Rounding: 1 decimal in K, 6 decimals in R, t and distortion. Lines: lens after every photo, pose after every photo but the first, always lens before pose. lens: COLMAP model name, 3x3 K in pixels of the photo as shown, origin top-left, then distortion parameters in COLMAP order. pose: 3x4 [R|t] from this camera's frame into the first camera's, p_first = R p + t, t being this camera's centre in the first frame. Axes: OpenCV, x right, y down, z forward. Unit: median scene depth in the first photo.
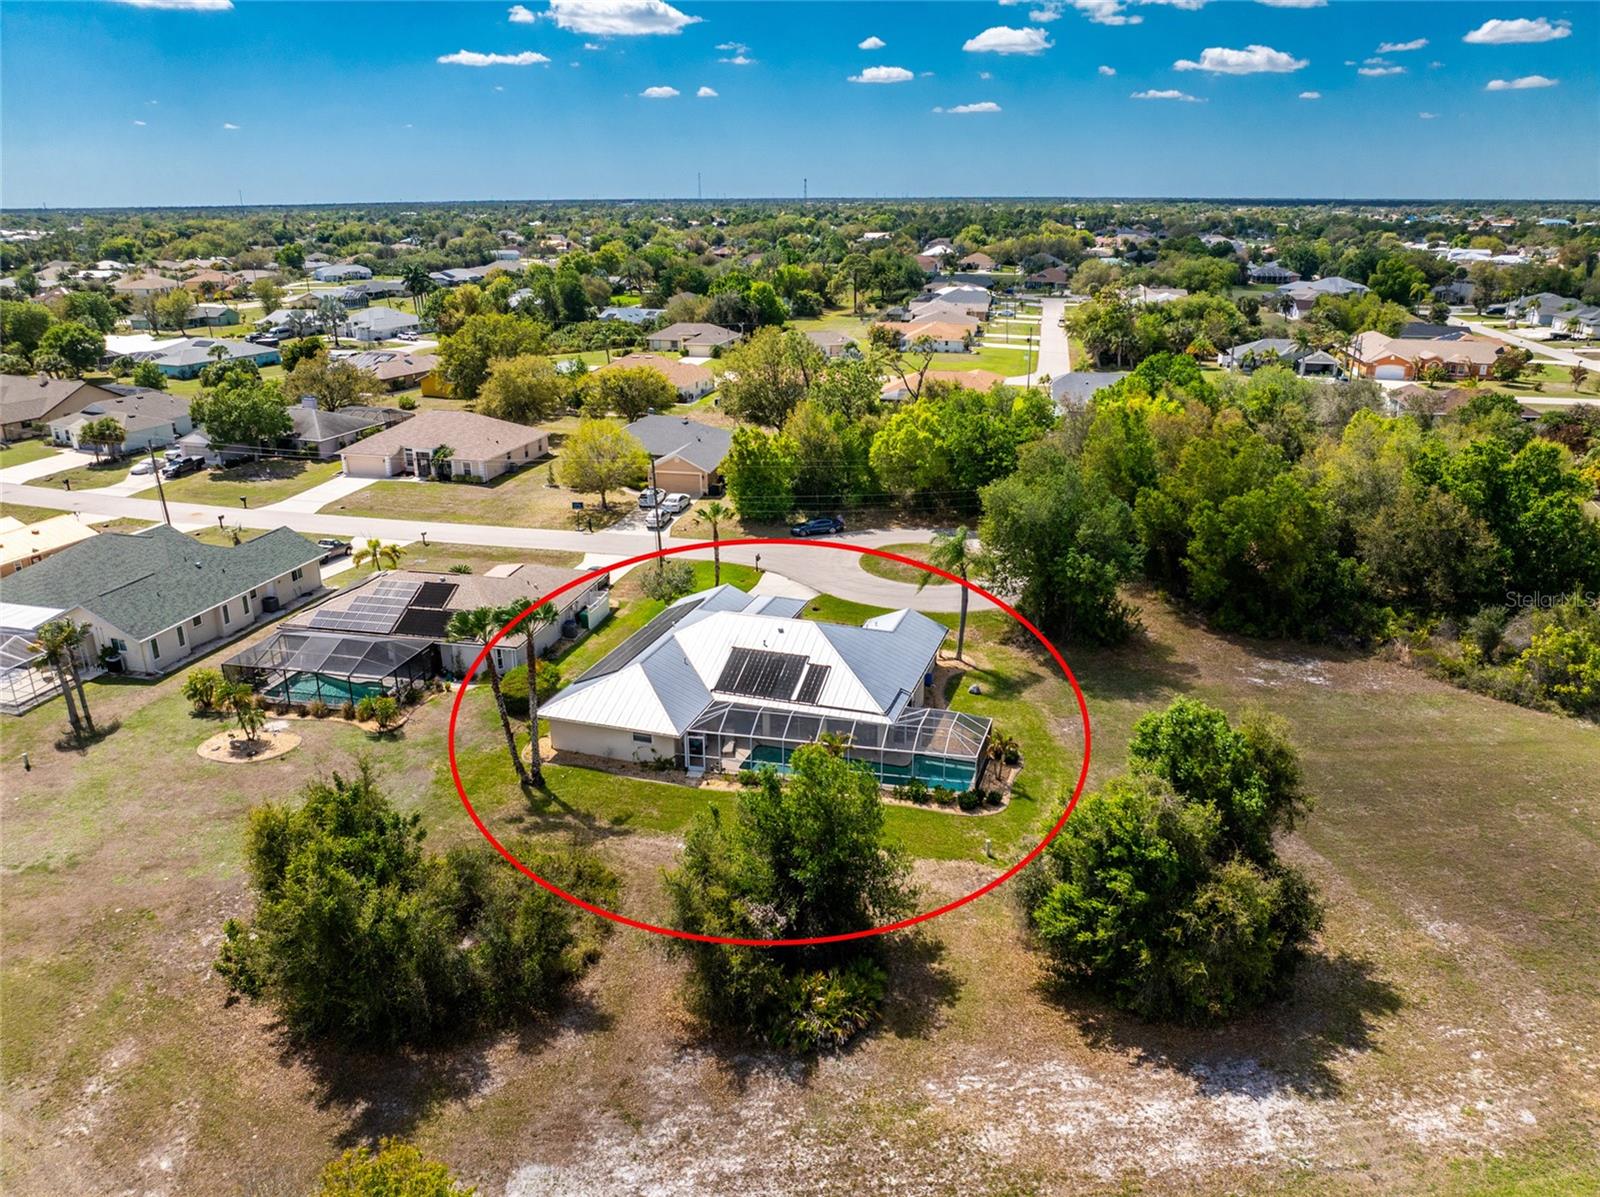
lens RADIAL K [[1122.3, 0, 800.0], [0, 1122.3, 598.5], [0, 0, 1]] dist [-0.040701, 0.004055]
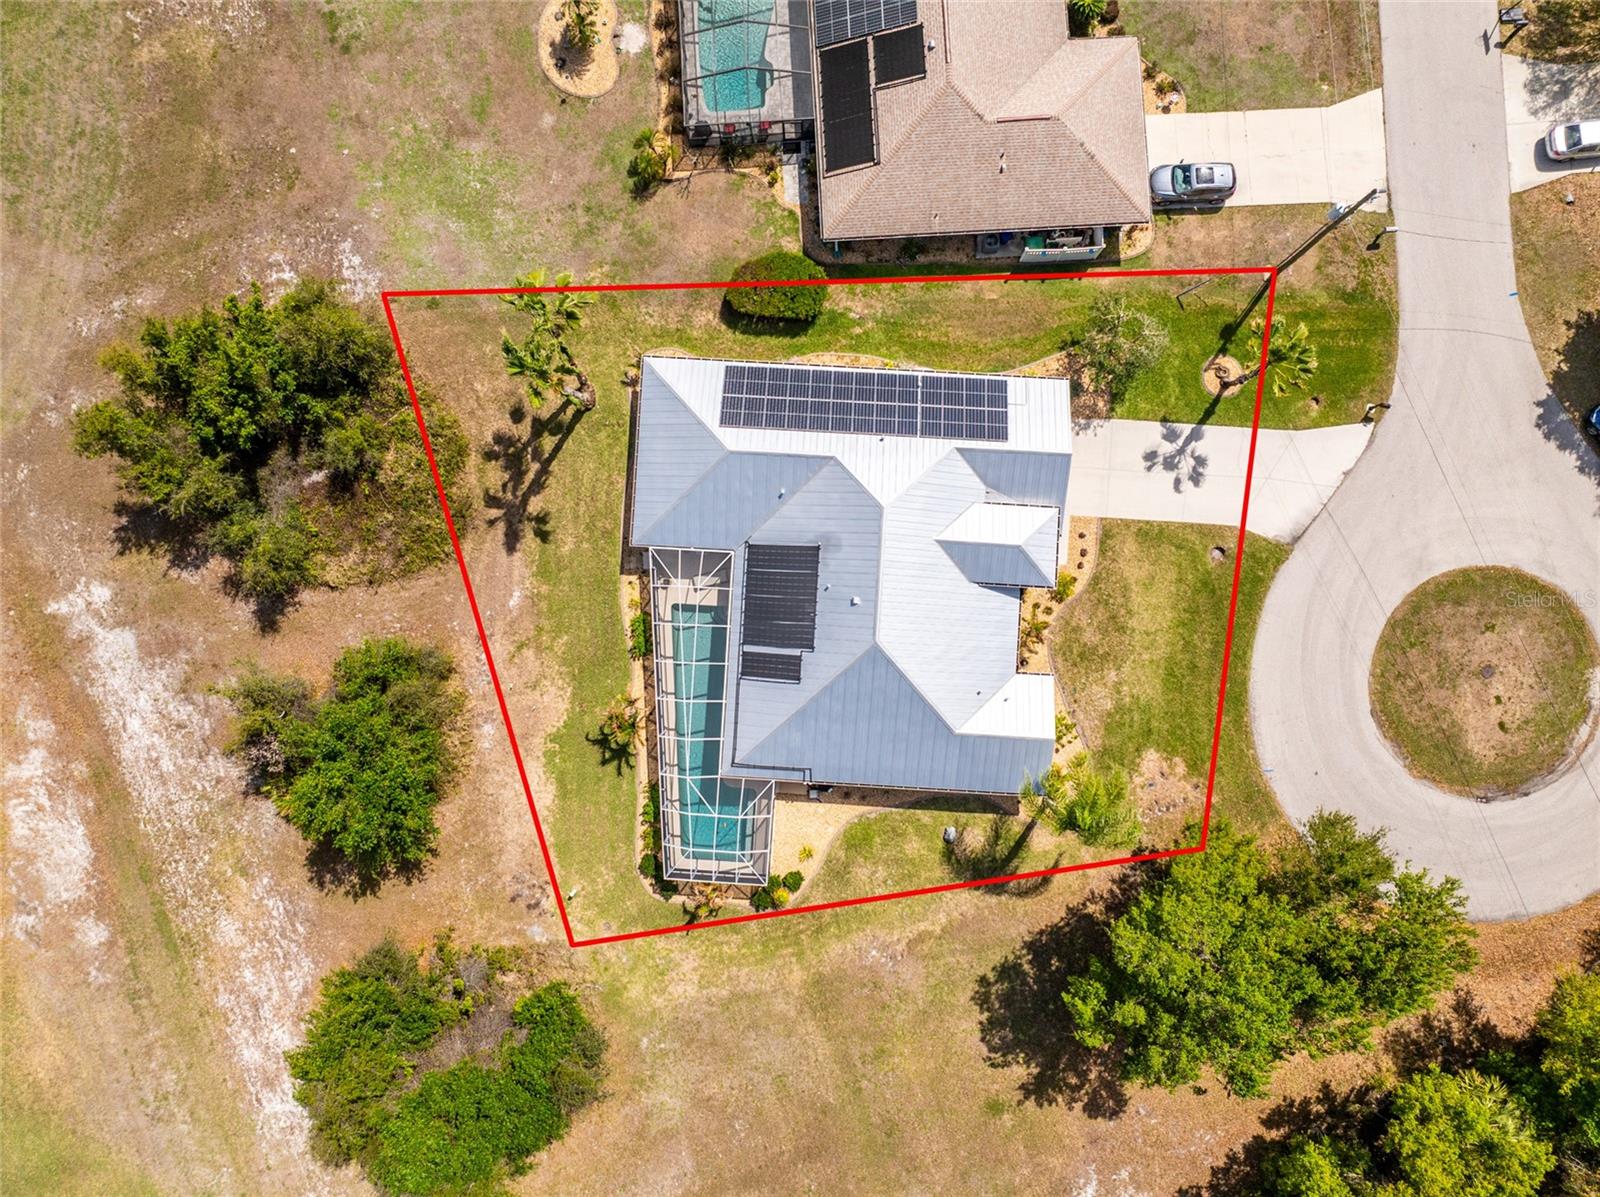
lens RADIAL K [[1121.4, 0, 800.0], [0, 1121.4, 598.5], [0, 0, 1]] dist [-0.029093, 0.004765]
pose [[0.259551, 0.965449, -0.023261, -0.008965], [-0.308989, 0.105840, 0.945158, -0.569752], [0.914964, -0.238129, 0.325784, 0.627020]]
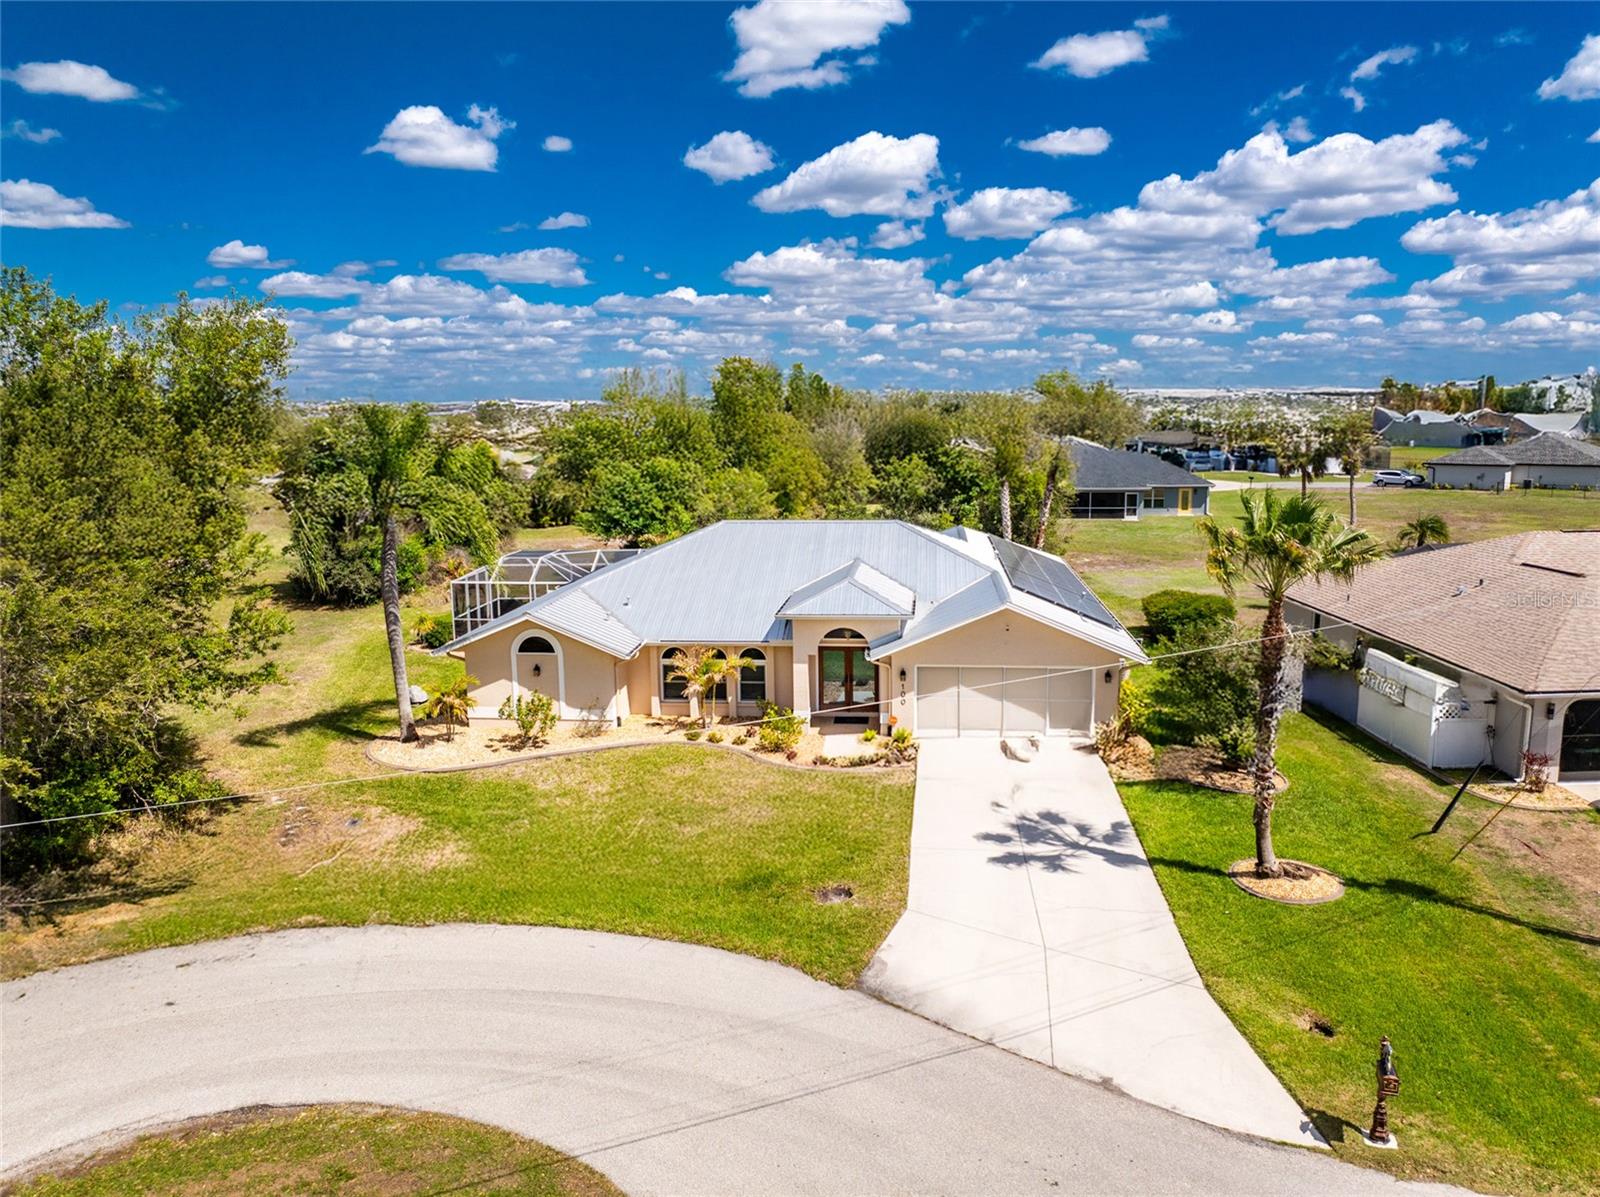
lens RADIAL K [[1122.3, 0, 800.0], [0, 1122.3, 598.5], [0, 0, 1]] dist [-0.040701, 0.004055]
pose [[-0.977893, 0.053354, -0.202186, 0.077932], [-0.052089, 0.874269, 0.482639, -0.190710], [0.202515, 0.482501, -0.852162, 1.307103]]
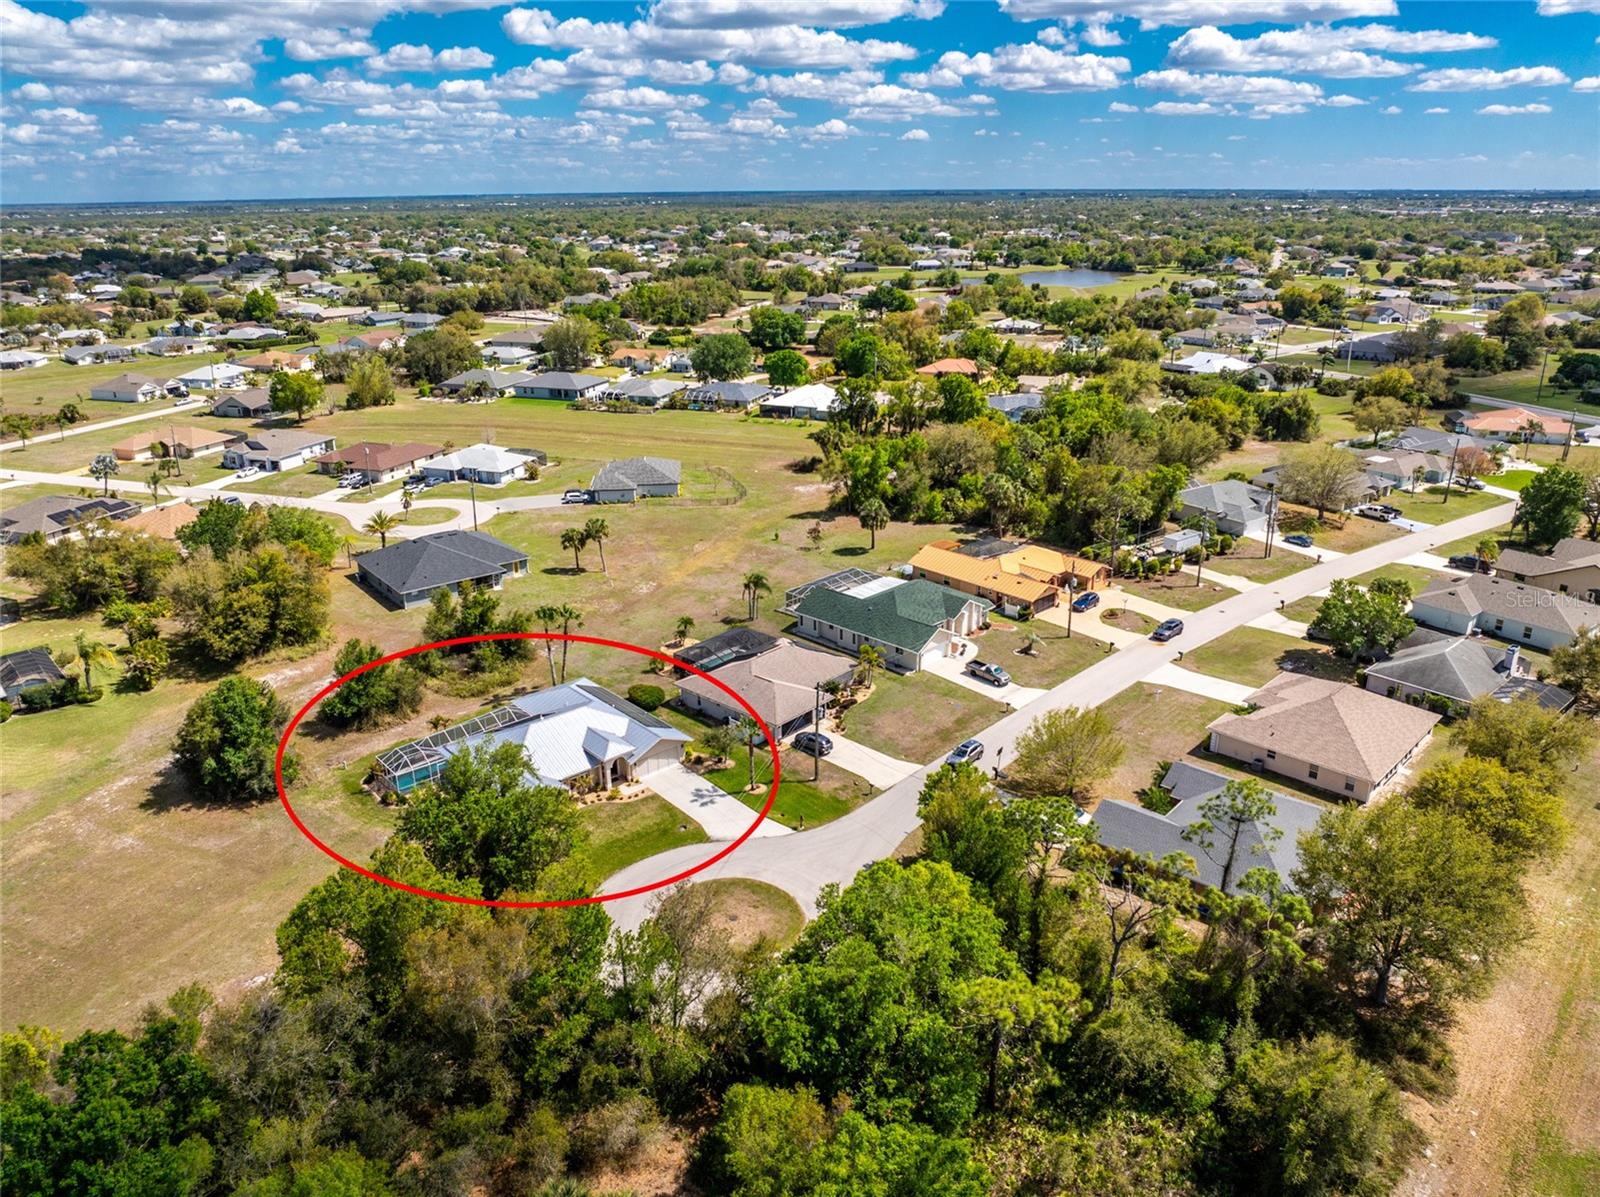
lens RADIAL K [[1122.3, 0, 800.0], [0, 1122.3, 598.5], [0, 0, 1]] dist [-0.040701, 0.004055]
pose [[-0.498163, 0.304841, -0.811730, 0.899798], [-0.280314, 0.829272, 0.483459, -0.854394], [0.820523, 0.468380, -0.327661, 1.506957]]
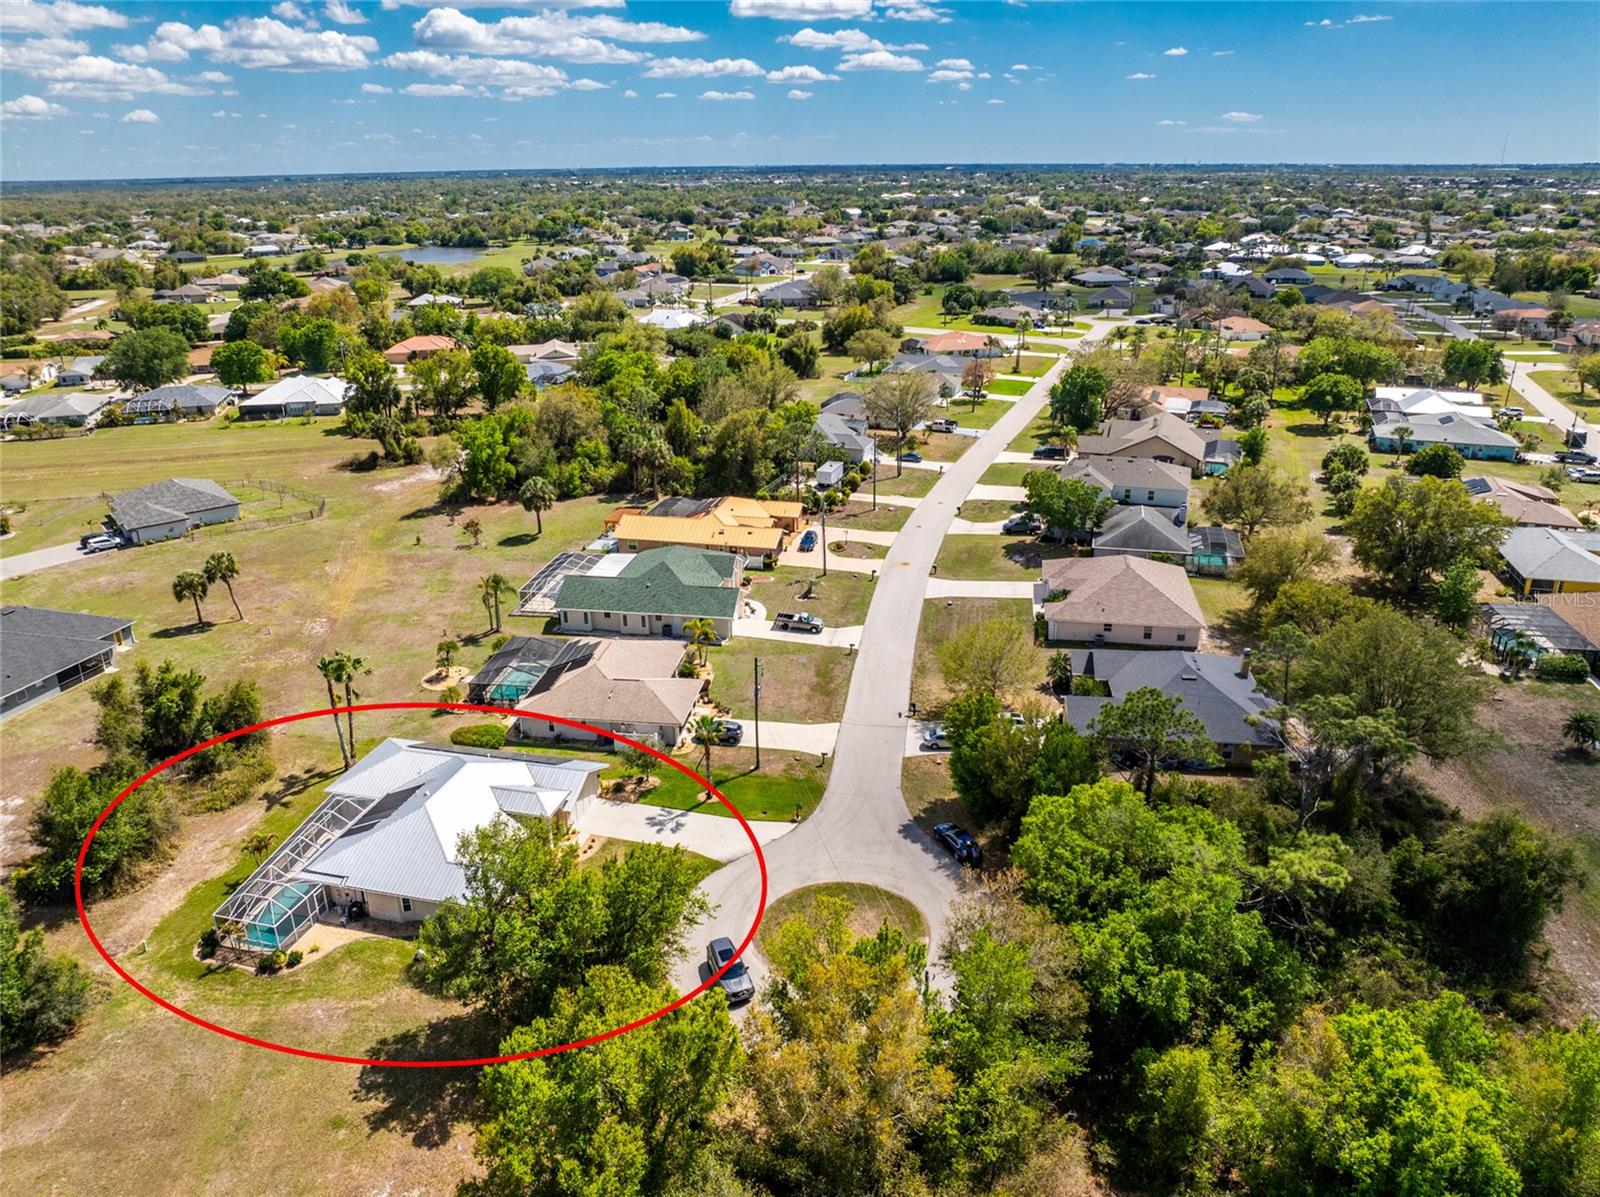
lens RADIAL K [[1122.3, 0, 800.0], [0, 1122.3, 598.5], [0, 0, 1]] dist [-0.040701, 0.004055]
pose [[0.077729, 0.363004, -0.928540, 0.912150], [-0.324598, 0.889826, 0.320696, -0.584348], [0.942653, 0.276474, 0.186996, 0.947089]]
